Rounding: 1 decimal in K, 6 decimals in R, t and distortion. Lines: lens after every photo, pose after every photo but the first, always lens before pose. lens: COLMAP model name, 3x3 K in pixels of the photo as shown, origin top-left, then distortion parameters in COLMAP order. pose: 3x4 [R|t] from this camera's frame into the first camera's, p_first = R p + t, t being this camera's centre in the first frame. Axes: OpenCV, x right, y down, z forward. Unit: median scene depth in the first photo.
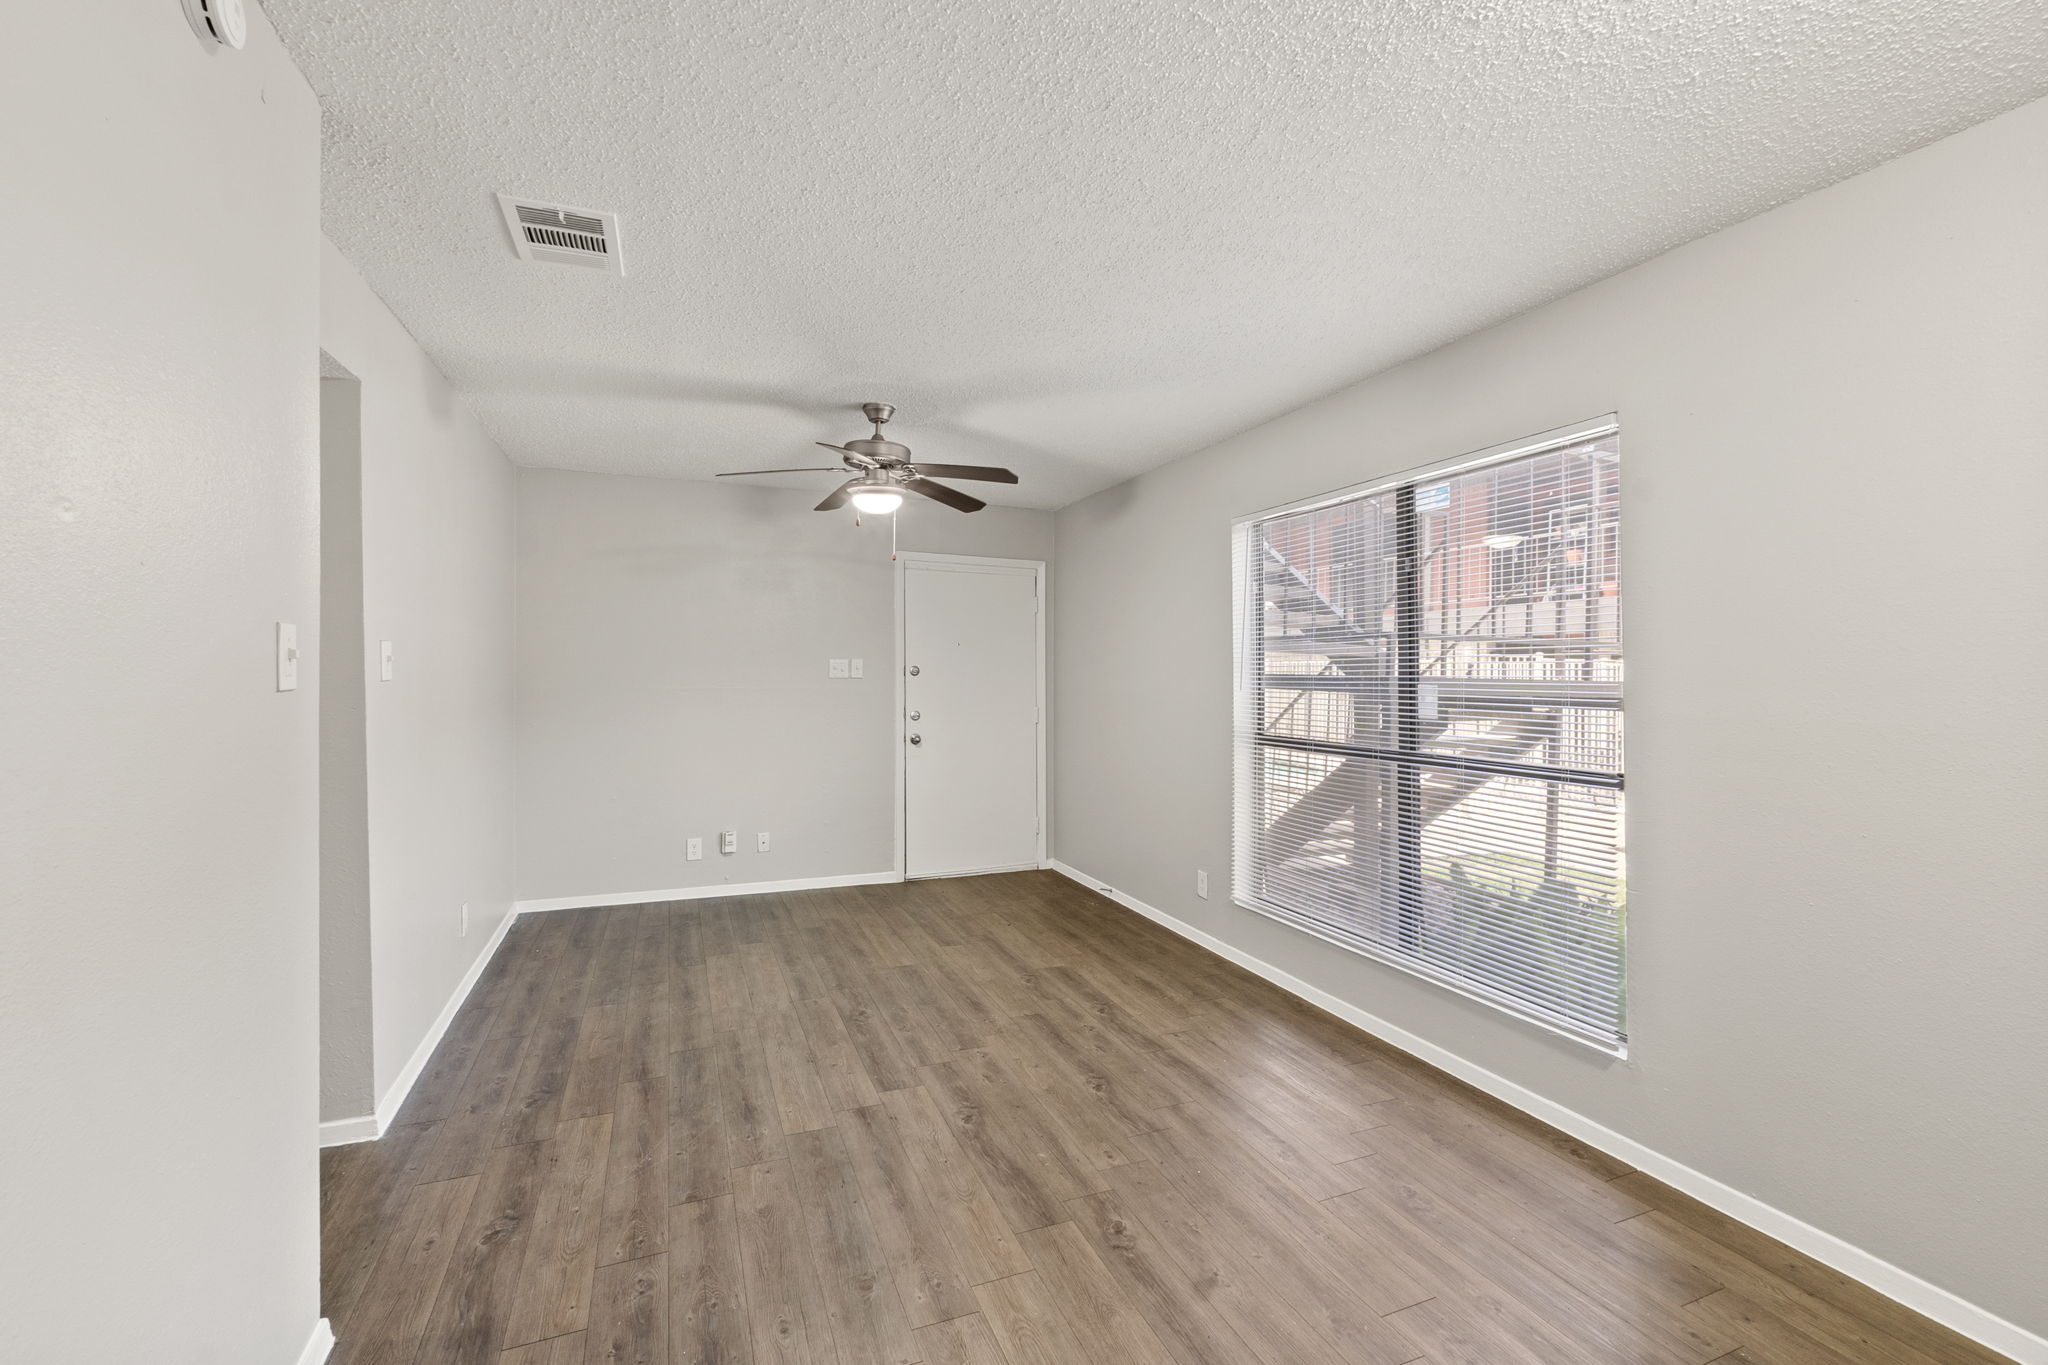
lens RADIAL K [[859.2, 0, 1008.5], [0, 859.2, 678.0], [0, 0, 1]] dist [-0.004258, 0.000436]
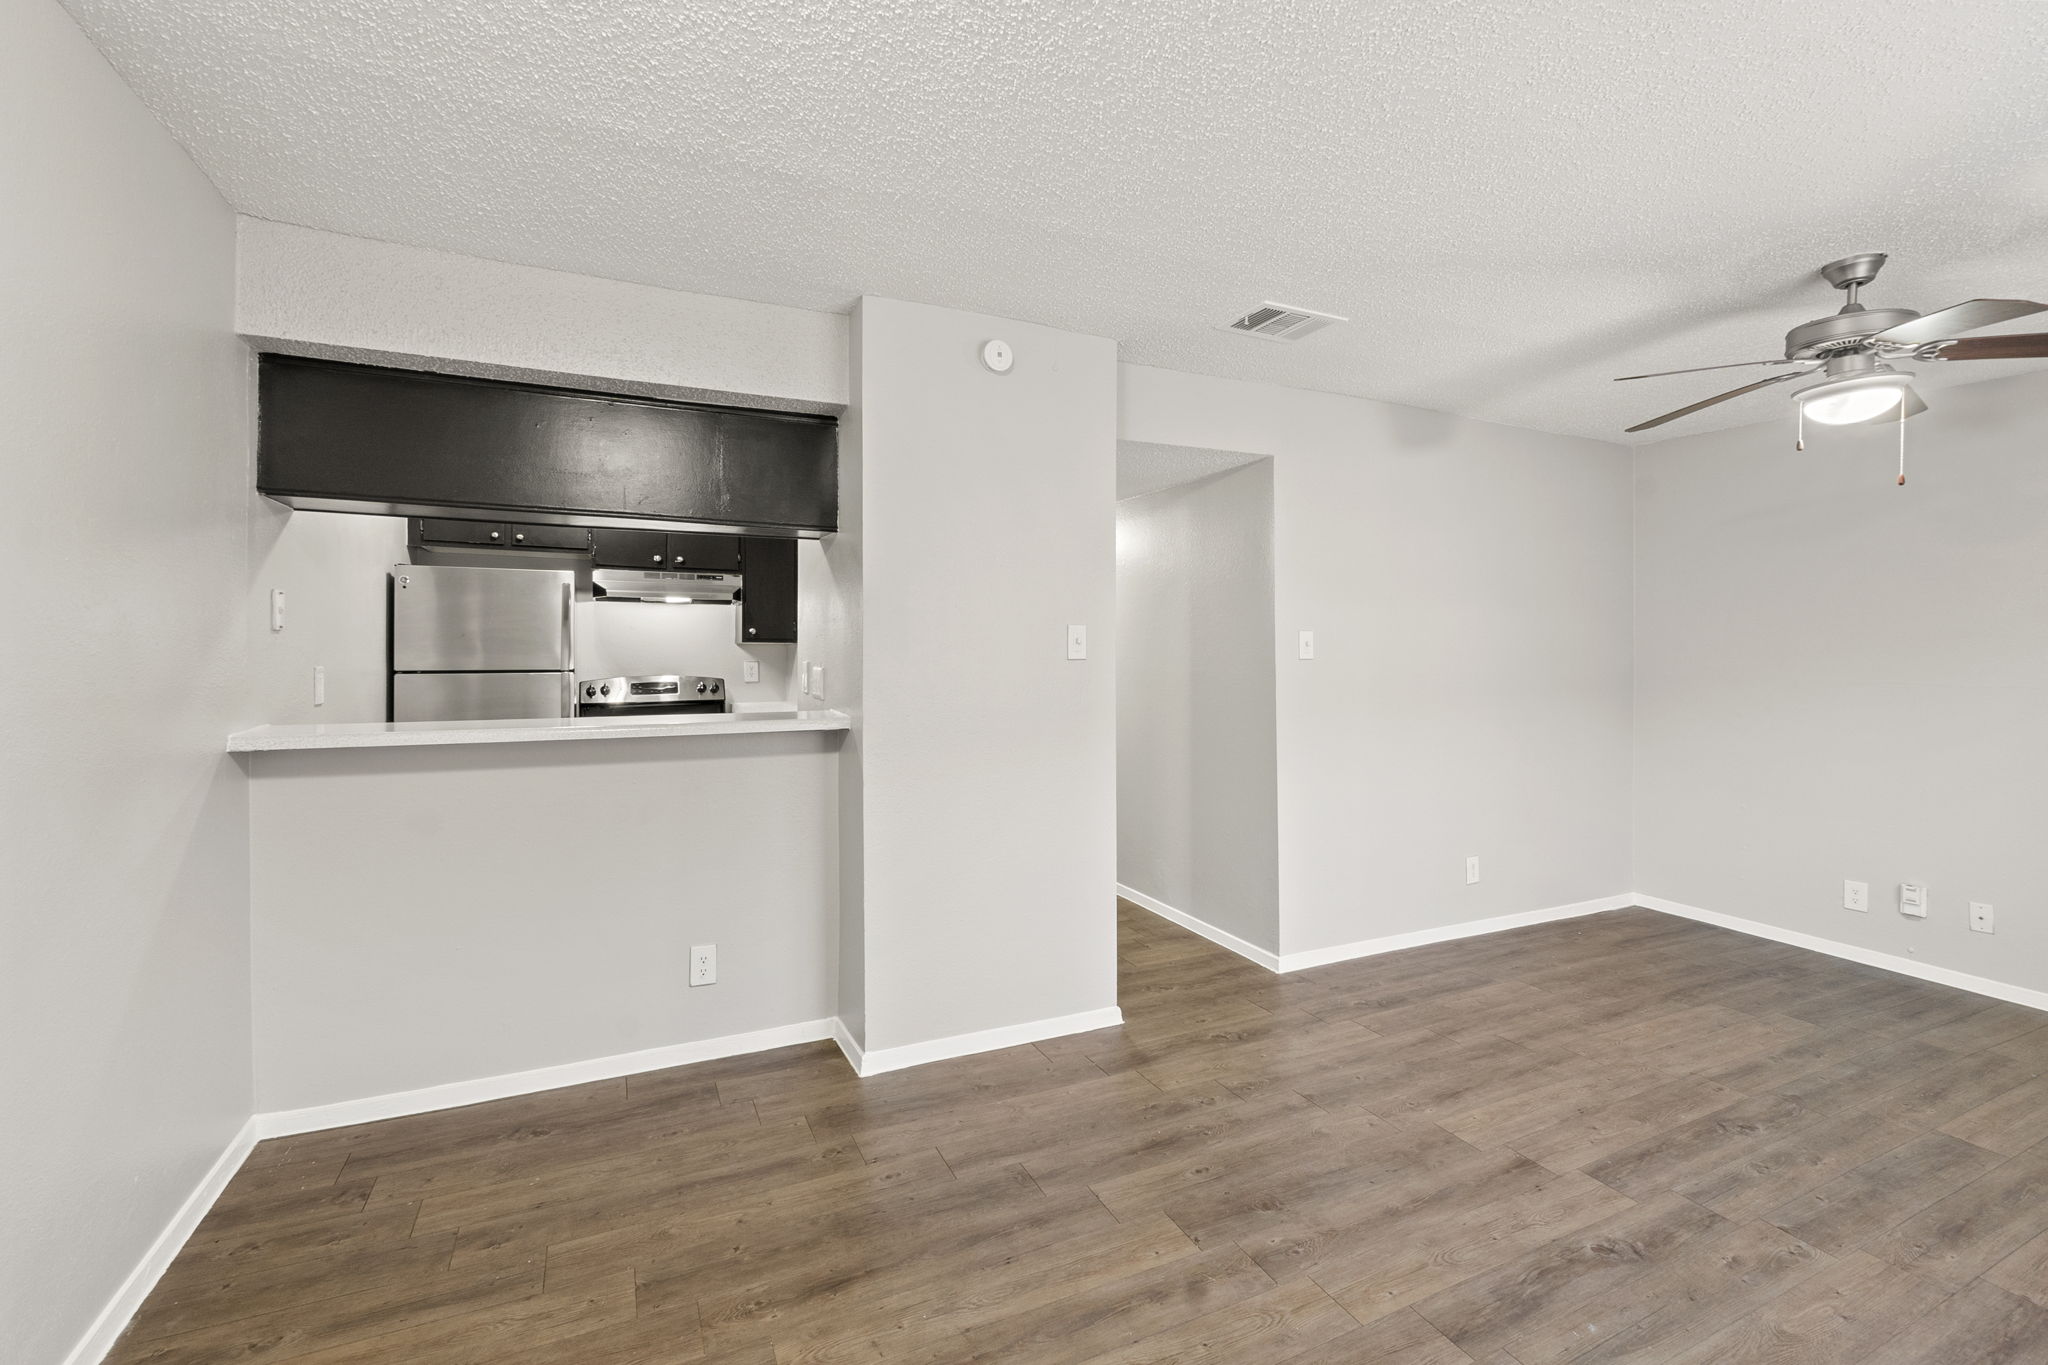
lens RADIAL K [[859.2, 0, 1016.5], [0, 859.2, 666.6], [0, 0, 1]] dist [-0.004258, 0.000436]
pose [[0.068967, 0.016731, -0.997479, 0.536372], [-0.018204, 0.999714, 0.015510, 0.001334], [0.997453, 0.017088, 0.069252, 0.349447]]
